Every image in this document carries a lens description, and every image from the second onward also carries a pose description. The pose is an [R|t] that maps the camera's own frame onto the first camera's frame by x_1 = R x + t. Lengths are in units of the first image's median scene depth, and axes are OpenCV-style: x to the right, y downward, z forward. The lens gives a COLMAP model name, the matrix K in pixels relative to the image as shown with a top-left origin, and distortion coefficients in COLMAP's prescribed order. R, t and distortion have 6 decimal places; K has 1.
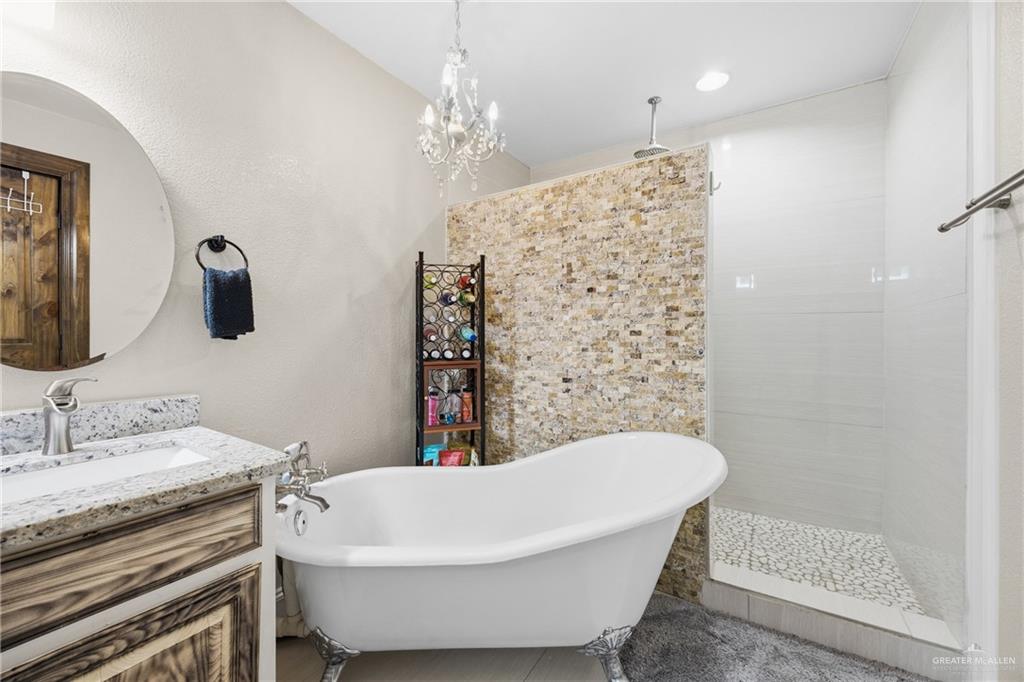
lens RADIAL K [[400.1, 0, 506.2], [0, 400.1, 336.4], [0, 0, 1]] dist [-0.002057, -0.000147]
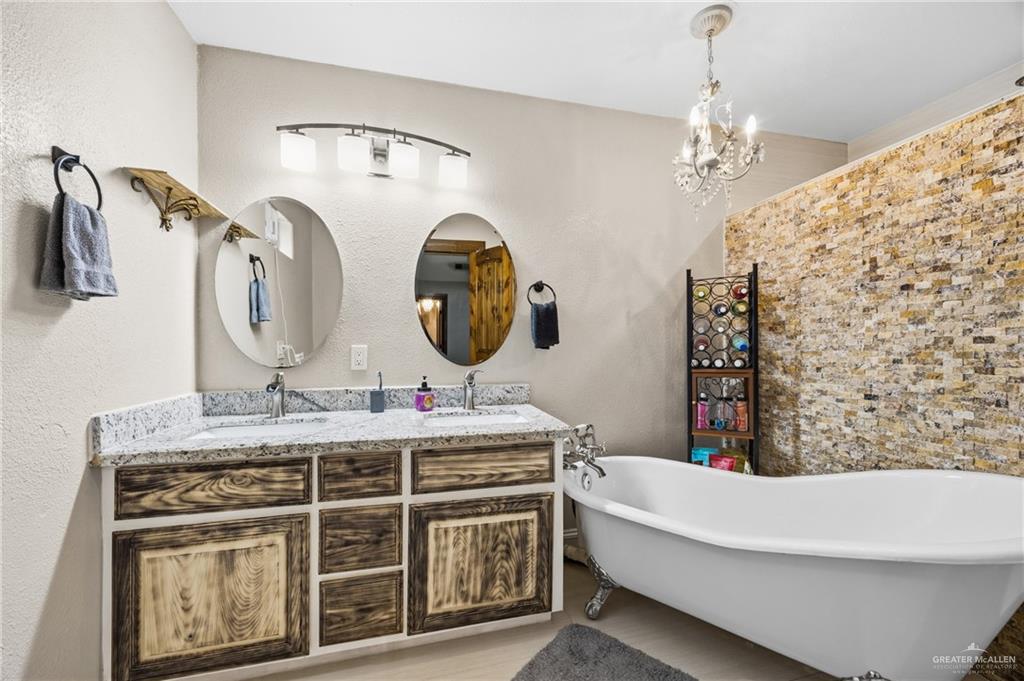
lens RADIAL K [[400.1, 0, 506.2], [0, 400.1, 335.9], [0, 0, 1]] dist [-0.002057, -0.000147]
pose [[0.716557, -0.024534, -0.697096, 0.195057], [0.007137, 0.999587, -0.027844, -0.001273], [0.697492, 0.014976, 0.716436, -0.141756]]
